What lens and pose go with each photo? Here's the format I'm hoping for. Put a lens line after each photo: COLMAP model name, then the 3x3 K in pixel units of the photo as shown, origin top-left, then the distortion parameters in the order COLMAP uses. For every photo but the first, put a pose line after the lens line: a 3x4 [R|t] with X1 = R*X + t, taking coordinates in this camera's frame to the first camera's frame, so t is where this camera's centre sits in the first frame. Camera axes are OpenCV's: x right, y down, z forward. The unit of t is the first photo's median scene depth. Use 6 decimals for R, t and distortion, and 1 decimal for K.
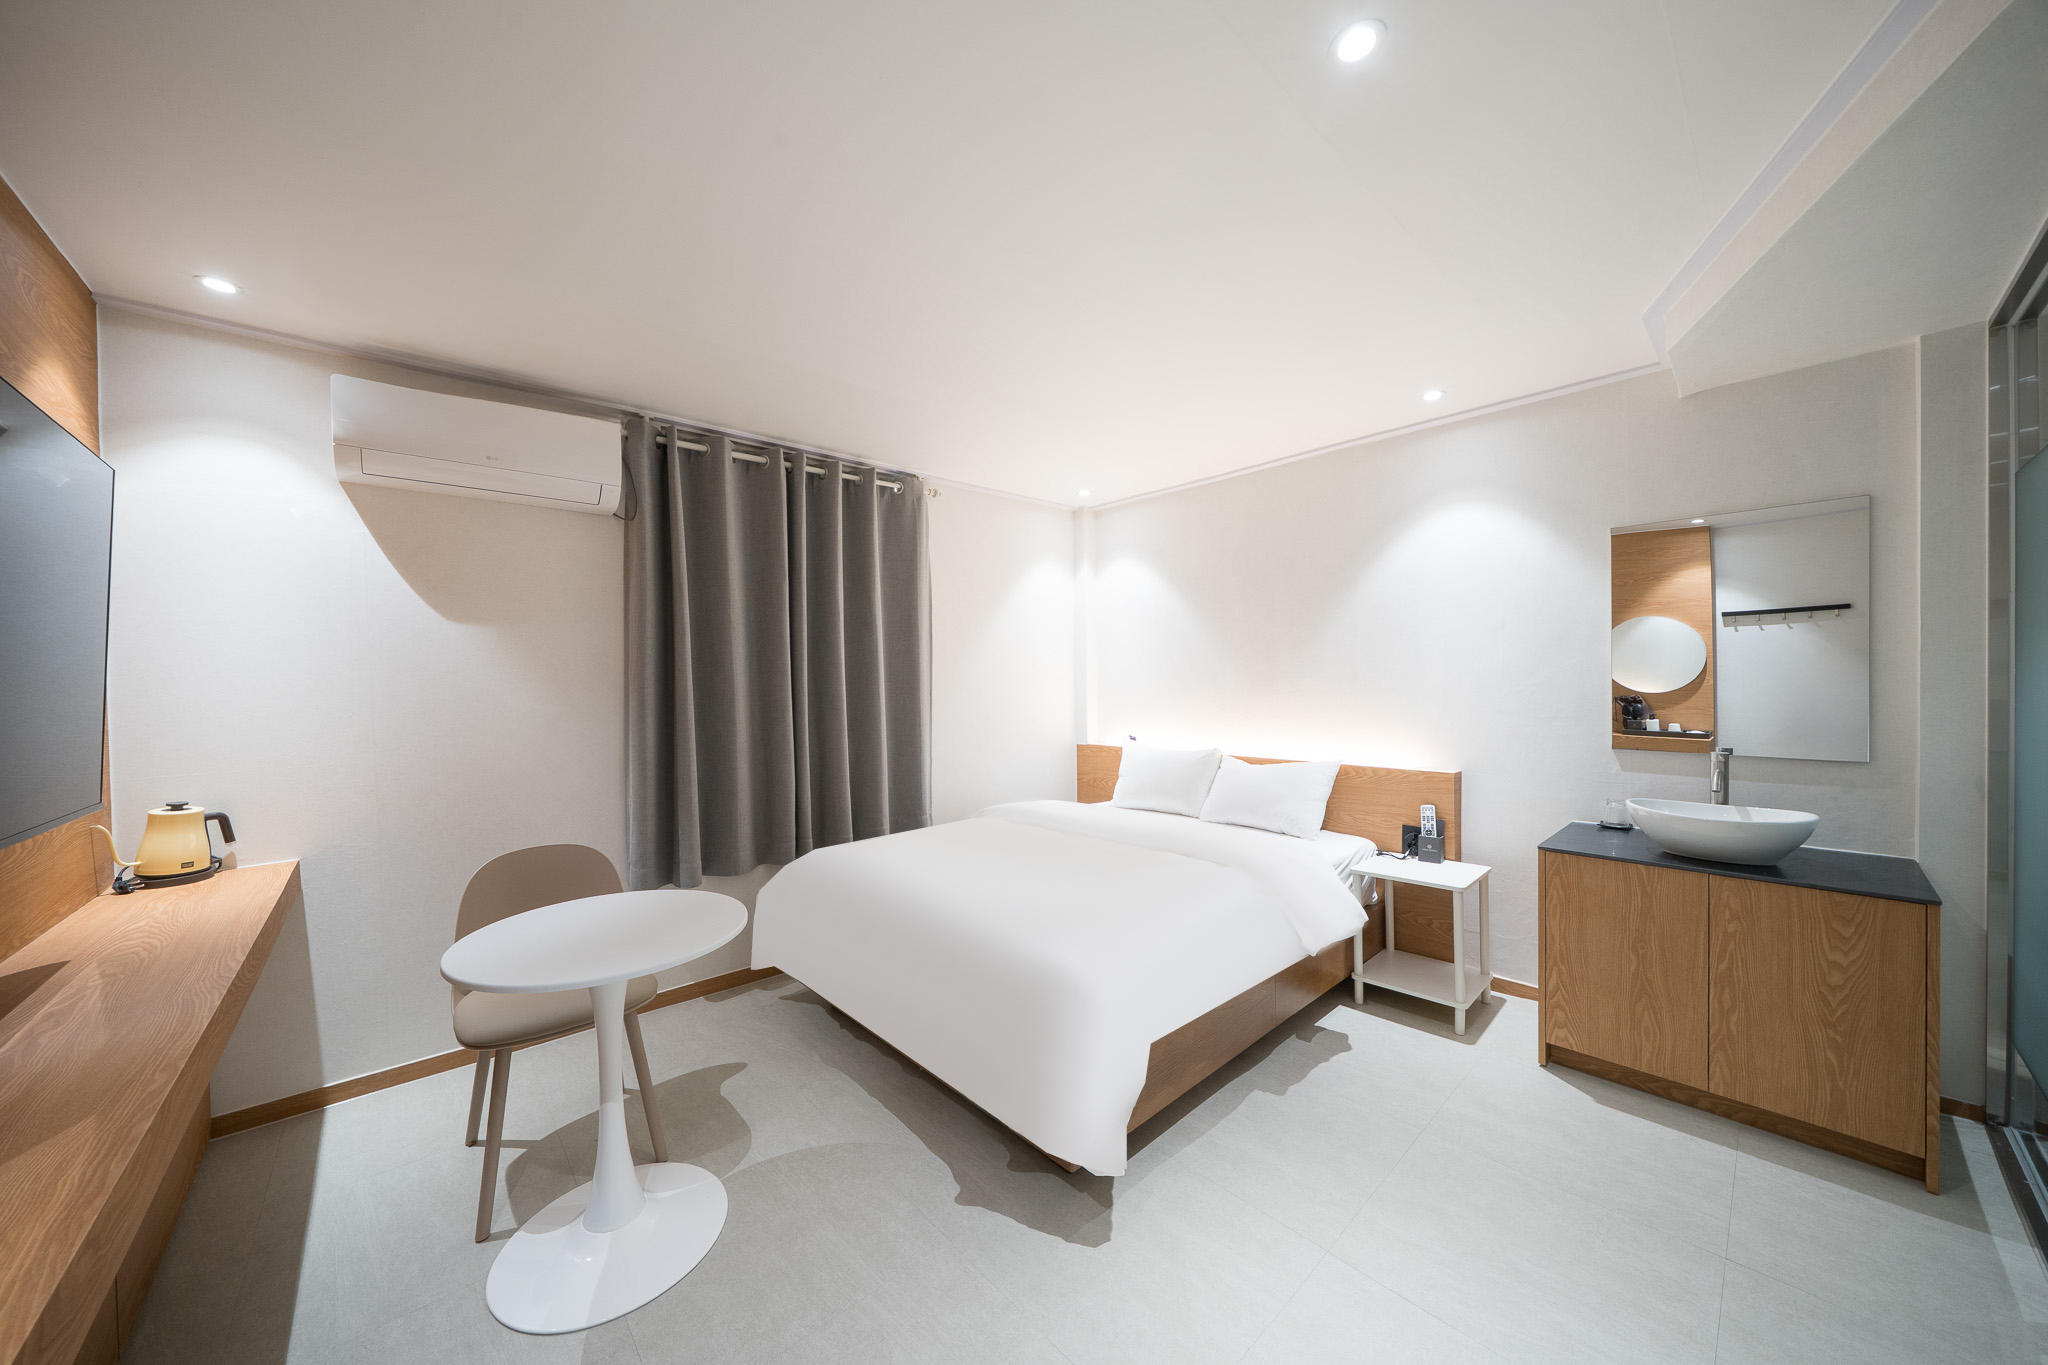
lens RADIAL K [[703.5, 0, 1007.3], [0, 703.5, 688.8], [0, 0, 1]] dist [0.012290, 0.000025]
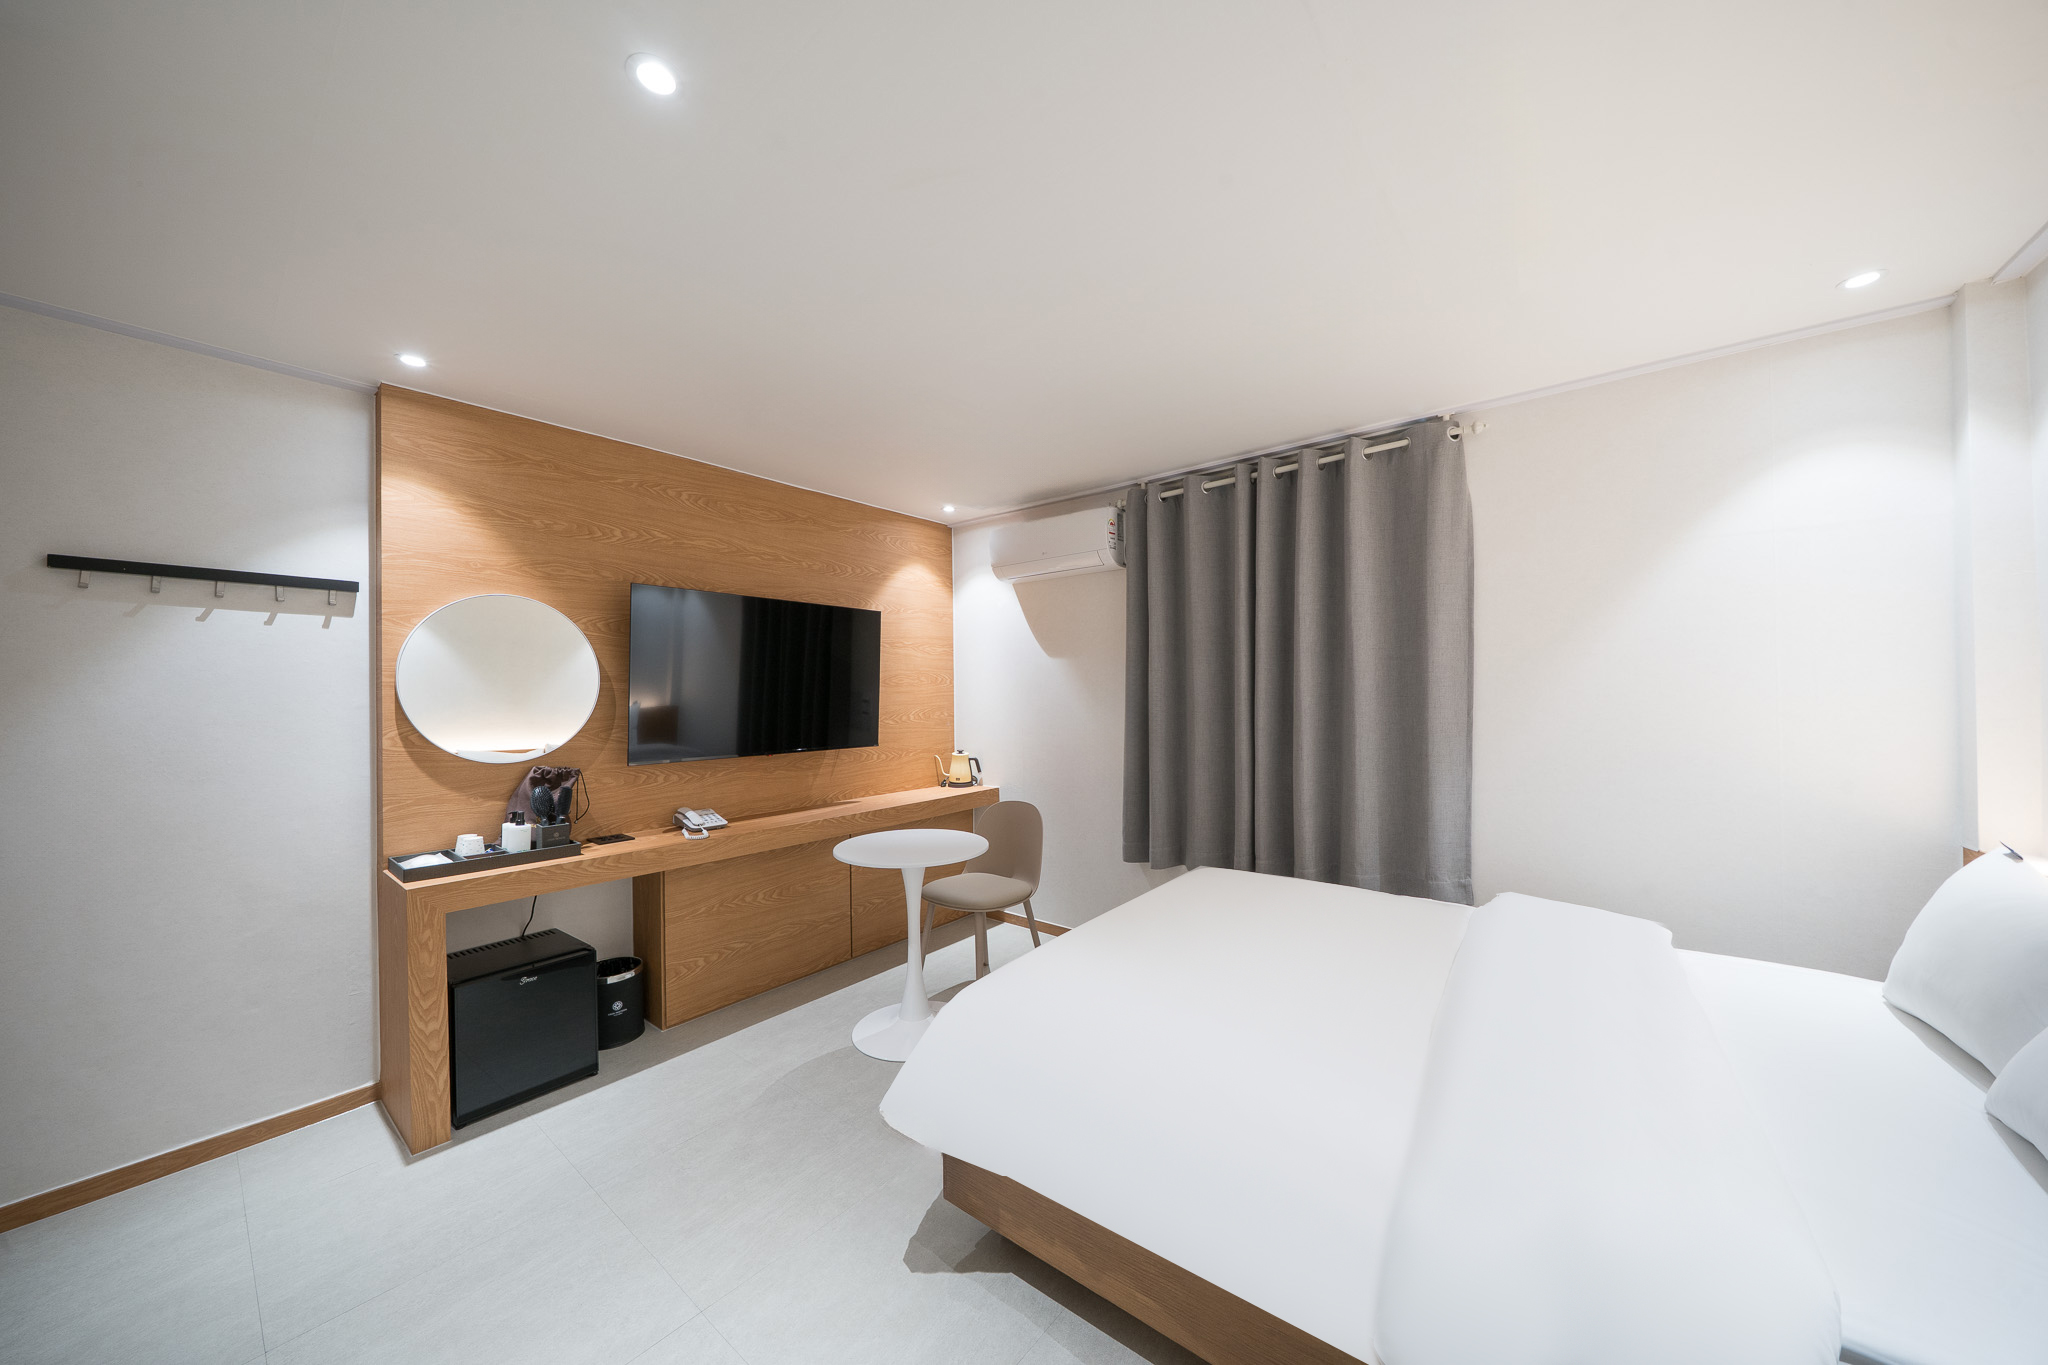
lens RADIAL K [[686.1, 0, 1020.8], [0, 686.1, 703.2], [0, 0, 1]] dist [-0.000932, -0.000064]
pose [[0.170954, 0.025139, -0.984958, 0.934608], [-0.007909, 0.999677, 0.024142, -0.034825], [0.985247, 0.003663, 0.171098, 0.840168]]
